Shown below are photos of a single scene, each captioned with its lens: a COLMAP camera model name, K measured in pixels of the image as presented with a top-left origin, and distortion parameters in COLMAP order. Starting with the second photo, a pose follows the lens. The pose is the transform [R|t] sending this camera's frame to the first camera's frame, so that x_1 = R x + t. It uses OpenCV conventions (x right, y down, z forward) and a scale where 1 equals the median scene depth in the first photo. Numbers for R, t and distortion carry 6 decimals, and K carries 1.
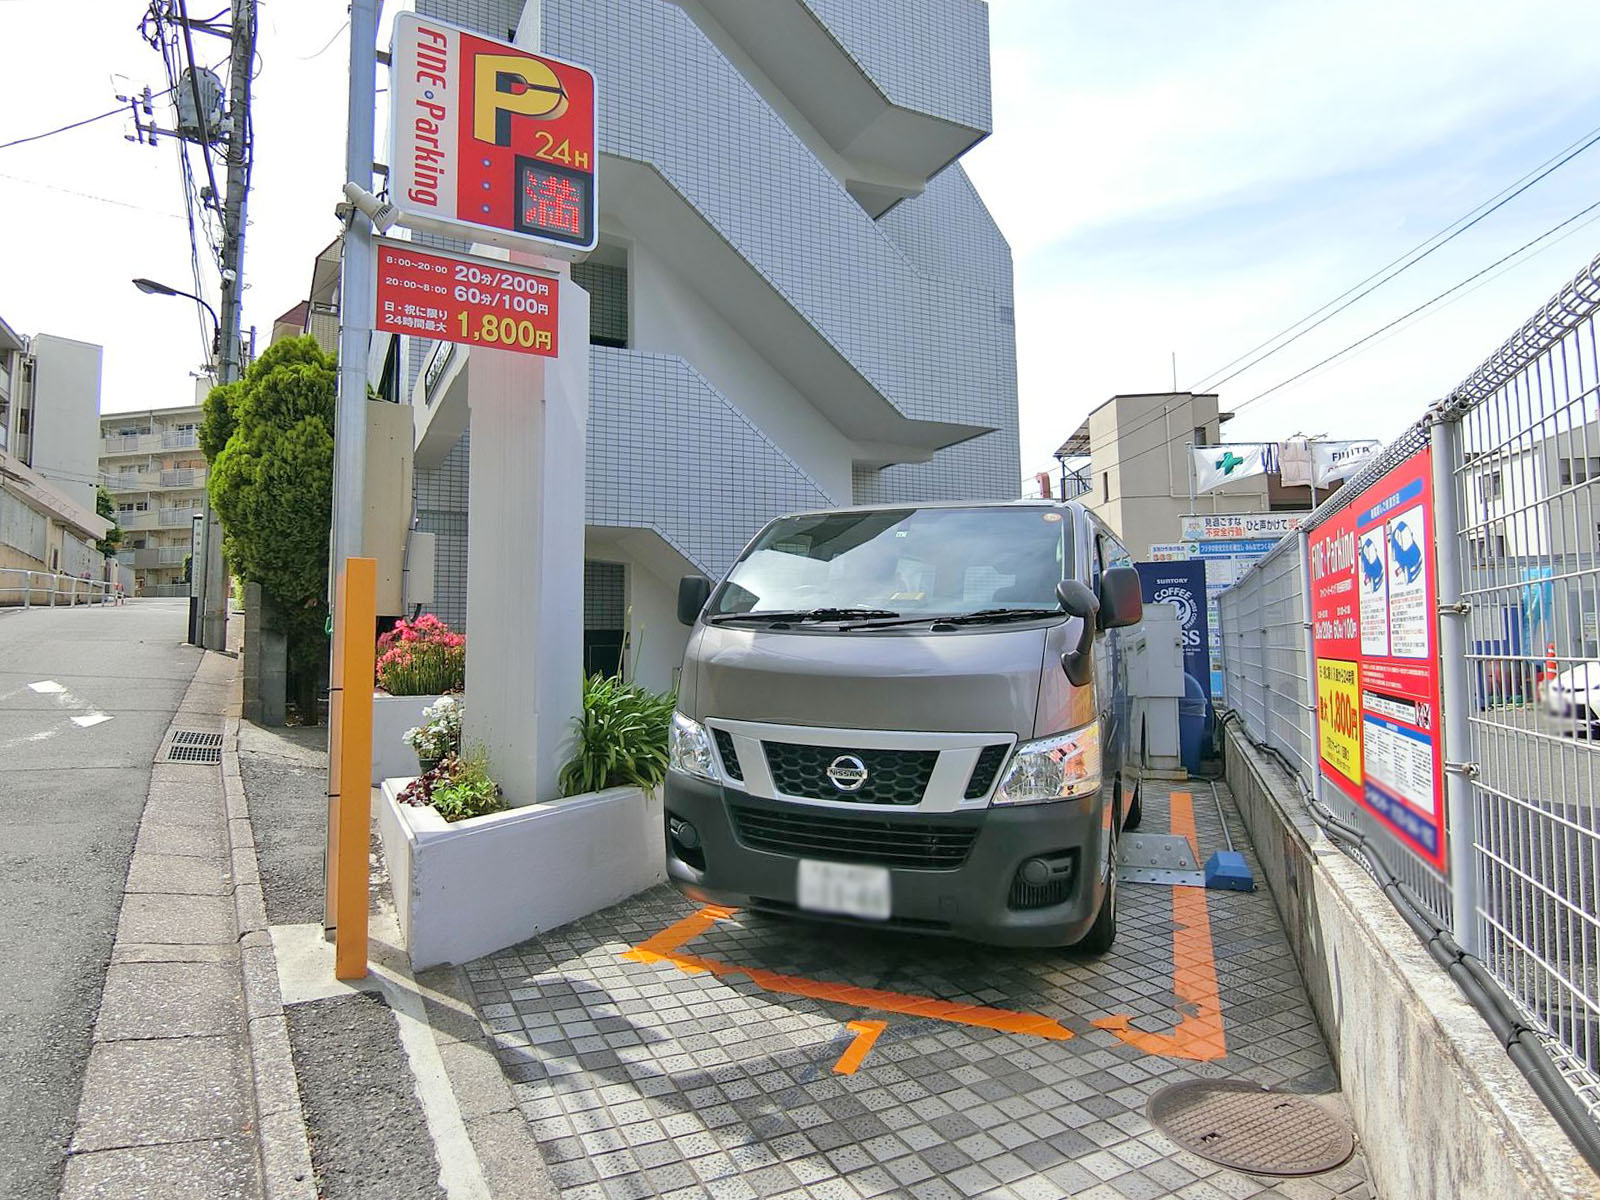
lens RADIAL K [[909.8, 0, 799.2], [0, 909.8, 605.7], [0, 0, 1]] dist [-0.006289, -0.001396]
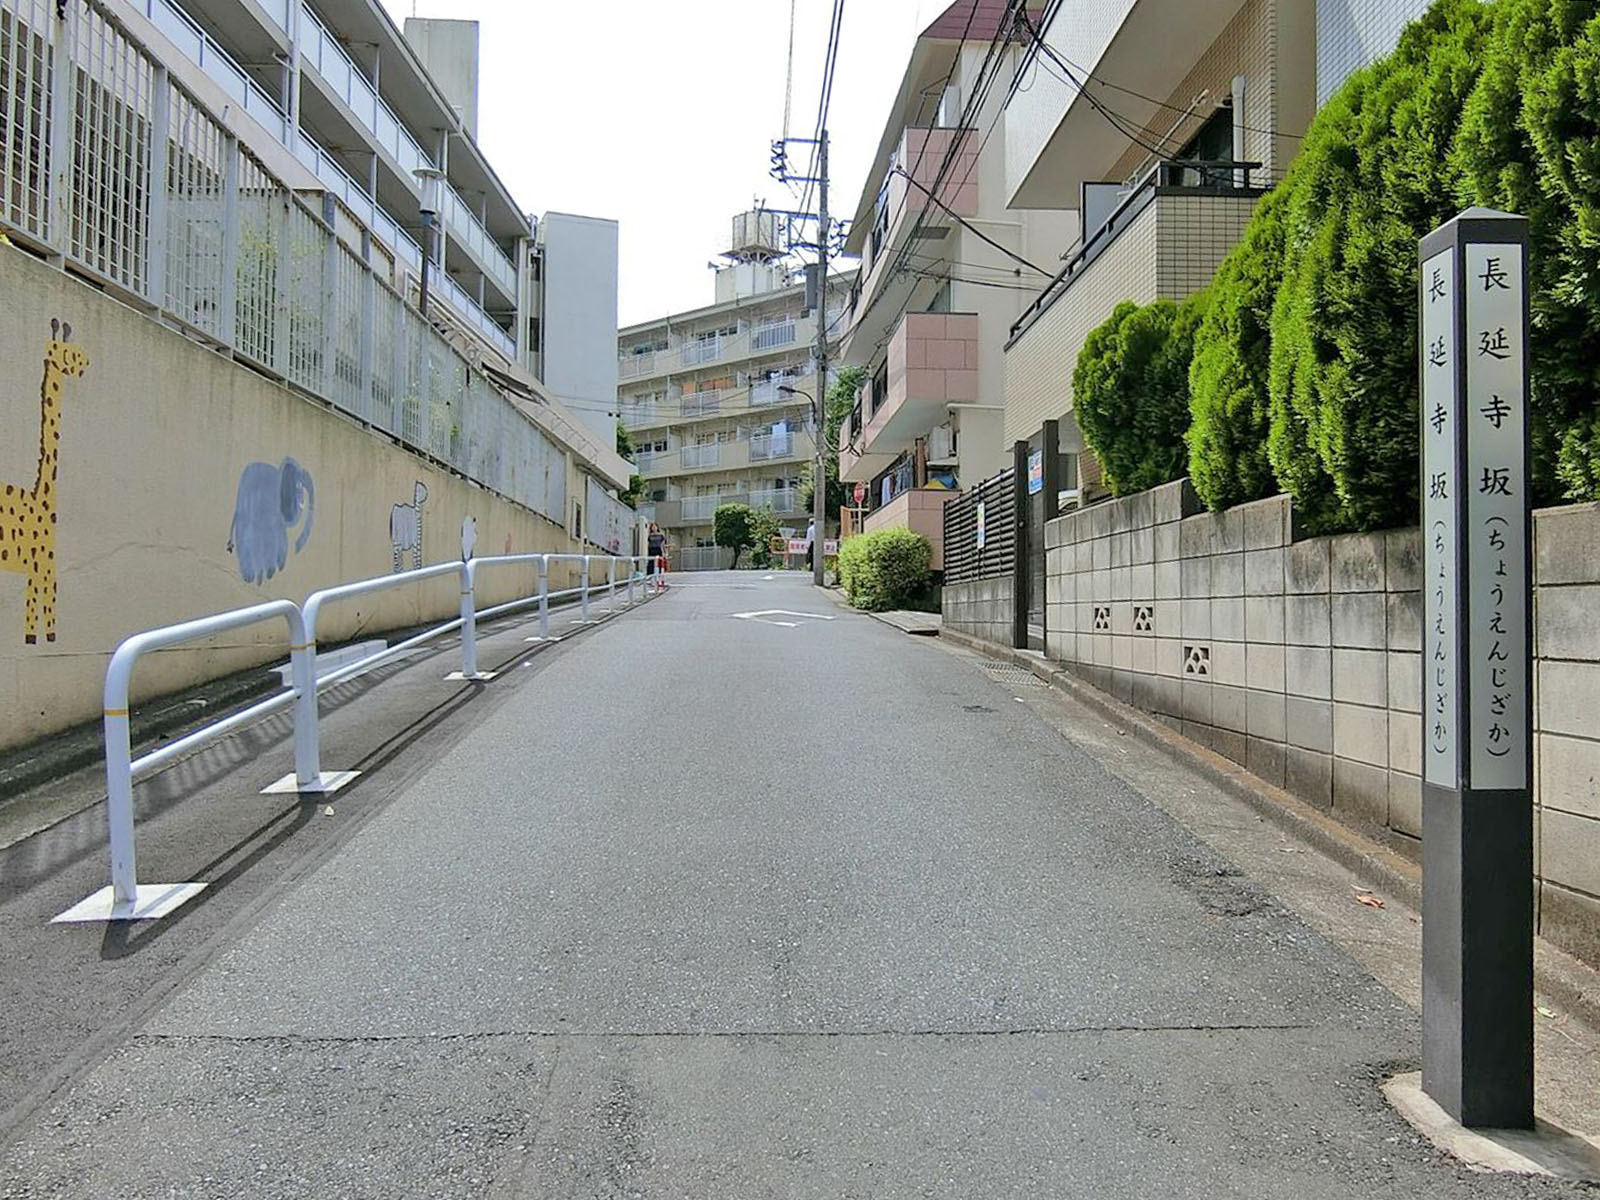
lens RADIAL K [[909.8, 0, 800.8], [0, 909.8, 593.0], [0, 0, 1]] dist [-0.006289, -0.001396]
pose [[0.907618, 0.007691, -0.419728, -0.312455], [0.014491, 0.998662, 0.049634, -0.023261], [0.419548, -0.051131, 0.906292, 0.368348]]
